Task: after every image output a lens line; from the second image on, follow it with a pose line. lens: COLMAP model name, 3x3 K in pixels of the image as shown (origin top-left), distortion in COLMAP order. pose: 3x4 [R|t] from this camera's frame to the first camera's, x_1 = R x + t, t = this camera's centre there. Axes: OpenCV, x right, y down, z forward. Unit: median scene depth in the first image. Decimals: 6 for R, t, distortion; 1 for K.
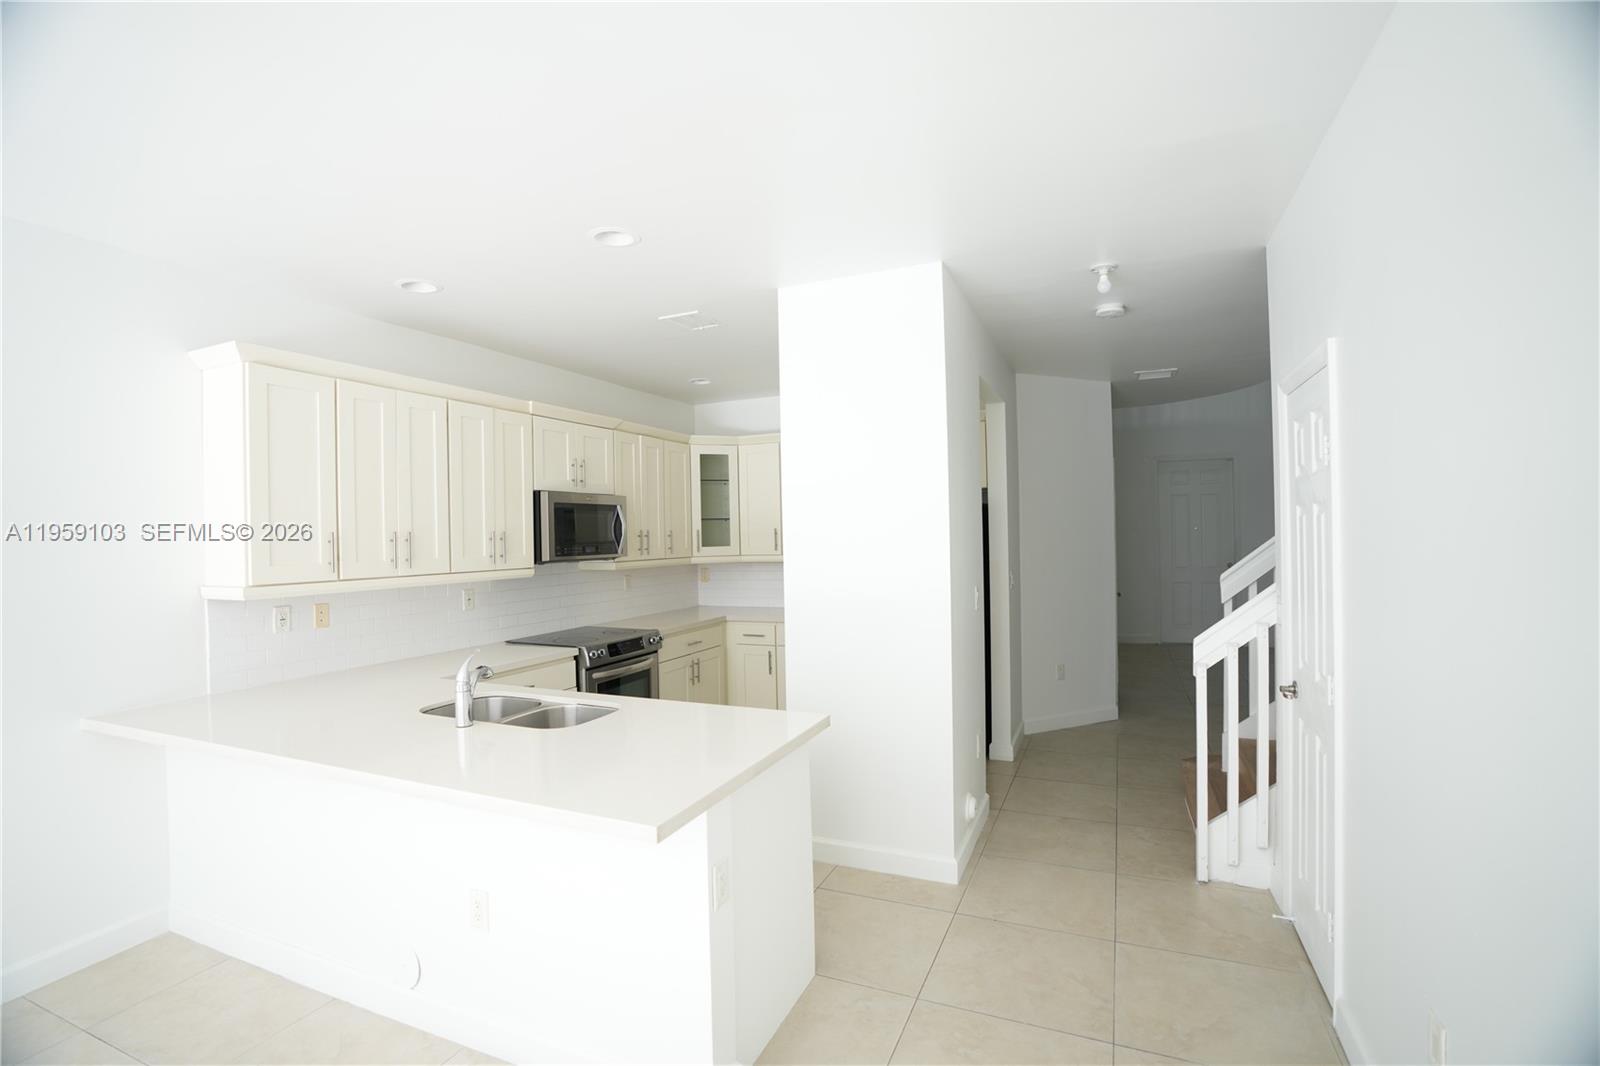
lens RADIAL K [[708.1, 0, 802.0], [0, 708.1, 537.7], [0, 0, 1]] dist [-0.002648, 0.000100]
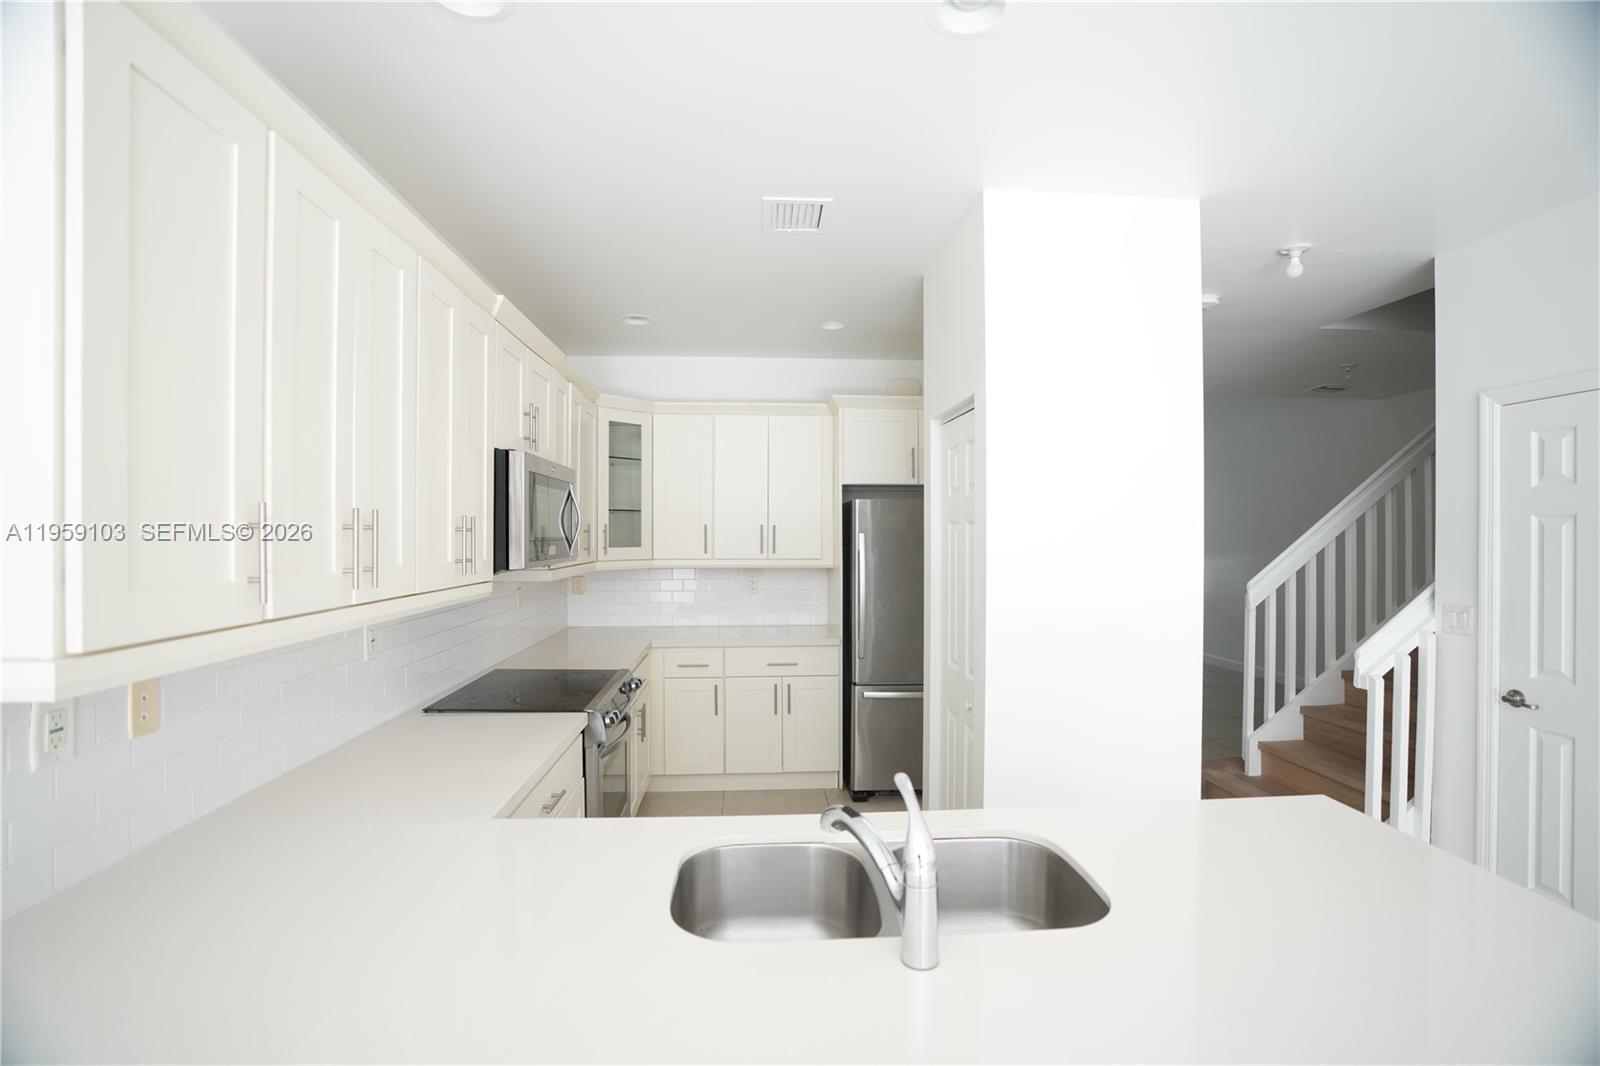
lens RADIAL K [[708.1, 0, 797.5], [0, 708.1, 531.6], [0, 0, 1]] dist [-0.002648, 0.000100]
pose [[0.886808, 0.019790, 0.461713, -0.324485], [-0.014041, 0.999775, -0.015885, 0.005590], [-0.461924, 0.007604, 0.886887, 0.277880]]
